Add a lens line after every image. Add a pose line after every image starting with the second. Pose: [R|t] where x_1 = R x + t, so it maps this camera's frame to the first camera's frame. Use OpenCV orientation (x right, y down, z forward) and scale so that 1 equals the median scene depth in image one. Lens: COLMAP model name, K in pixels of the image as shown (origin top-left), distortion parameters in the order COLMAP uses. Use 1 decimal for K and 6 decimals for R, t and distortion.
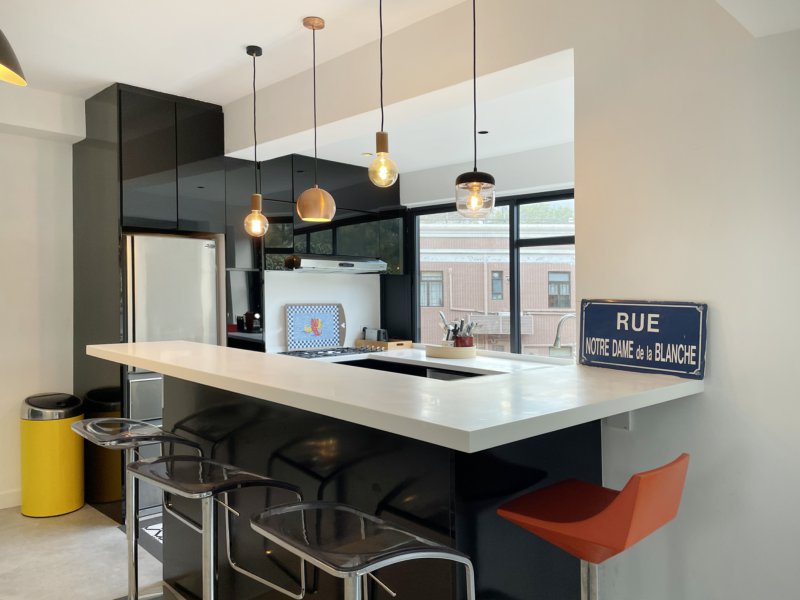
lens RADIAL K [[613.7, 0, 414.4], [0, 613.7, 296.2], [0, 0, 1]] dist [-0.029075, -0.014244]
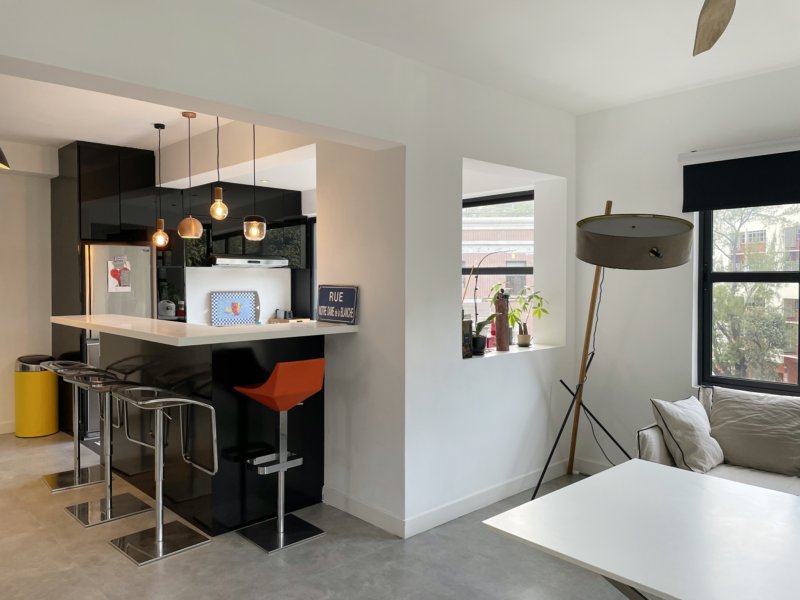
lens RADIAL K [[613.7, 0, 393.7], [0, 613.7, 284.4], [0, 0, 1]] dist [-0.029075, -0.014244]
pose [[0.999524, -0.007266, -0.029977, 0.289342], [0.007145, 0.999966, -0.004133, 0.007327], [0.030006, 0.003917, 0.999542, -0.406847]]
